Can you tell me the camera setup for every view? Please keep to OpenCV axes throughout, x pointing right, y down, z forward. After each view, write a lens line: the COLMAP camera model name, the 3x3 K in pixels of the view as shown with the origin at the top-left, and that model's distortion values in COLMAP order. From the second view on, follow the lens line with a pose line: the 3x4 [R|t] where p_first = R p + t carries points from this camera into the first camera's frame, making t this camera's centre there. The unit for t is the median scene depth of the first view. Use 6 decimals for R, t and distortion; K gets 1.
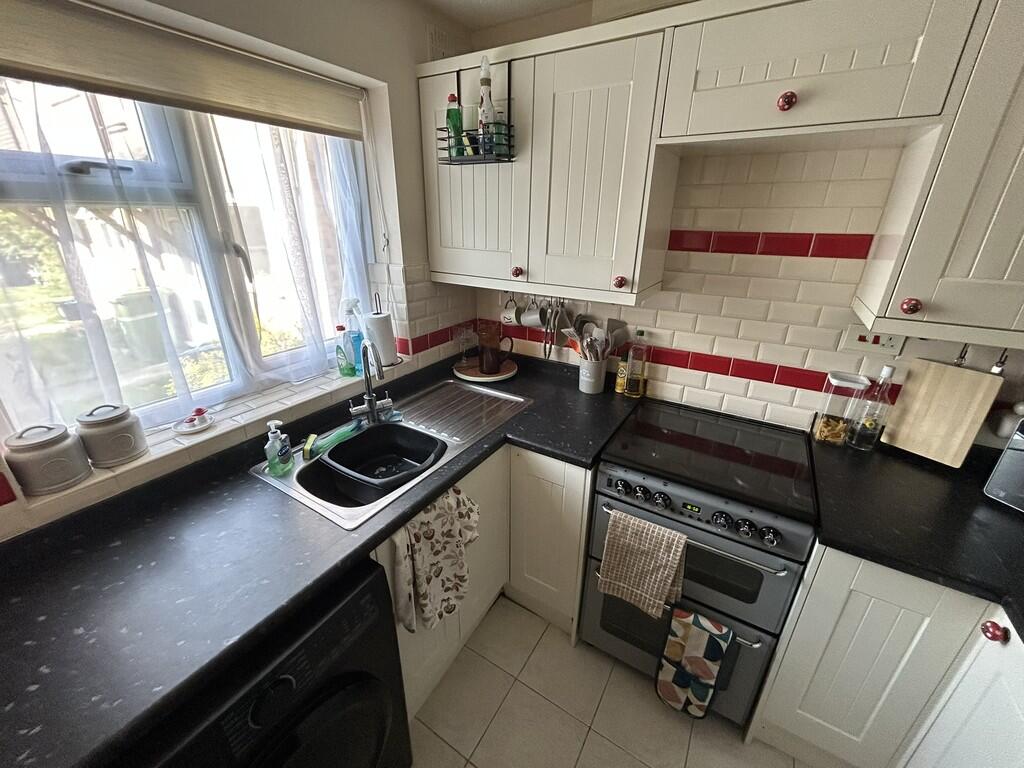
lens RADIAL K [[410.9, 0, 512.0], [0, 410.9, 384.0], [0, 0, 1]] dist [-0.002918, 0.000205]
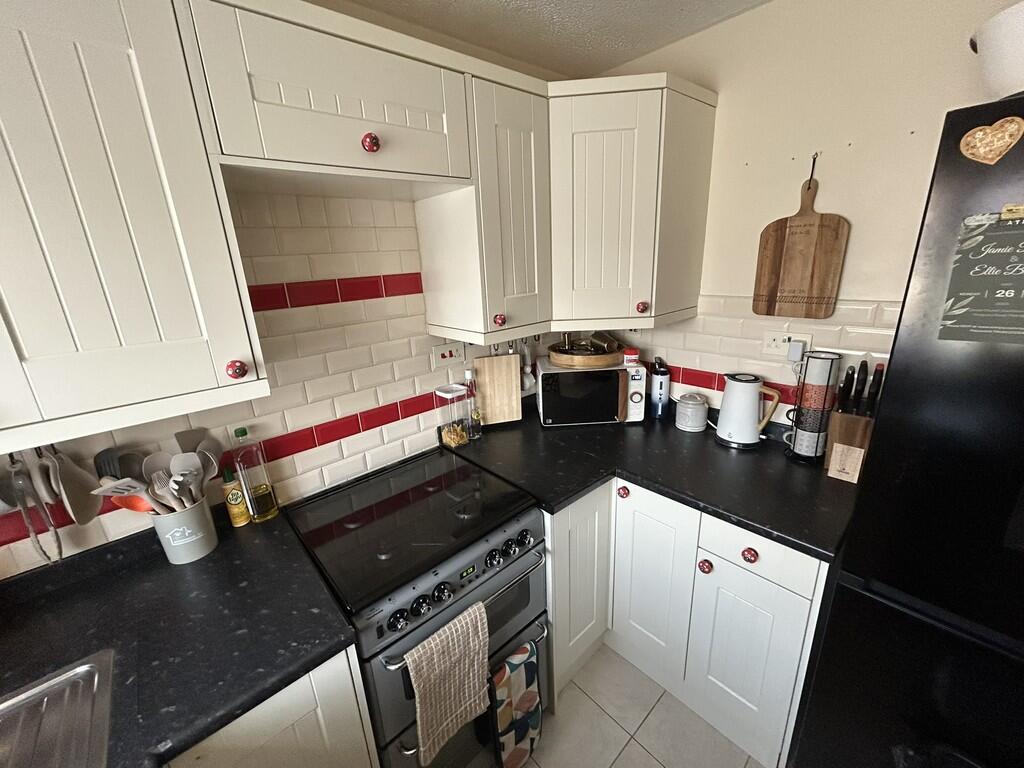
lens RADIAL K [[410.9, 0, 512.0], [0, 410.9, 384.0], [0, 0, 1]] dist [-0.002918, 0.000205]
pose [[0.282759, -0.306847, 0.908786, -0.198675], [0.408503, 0.895756, 0.175346, -0.163638], [-0.867855, 0.321661, 0.378632, 0.395327]]
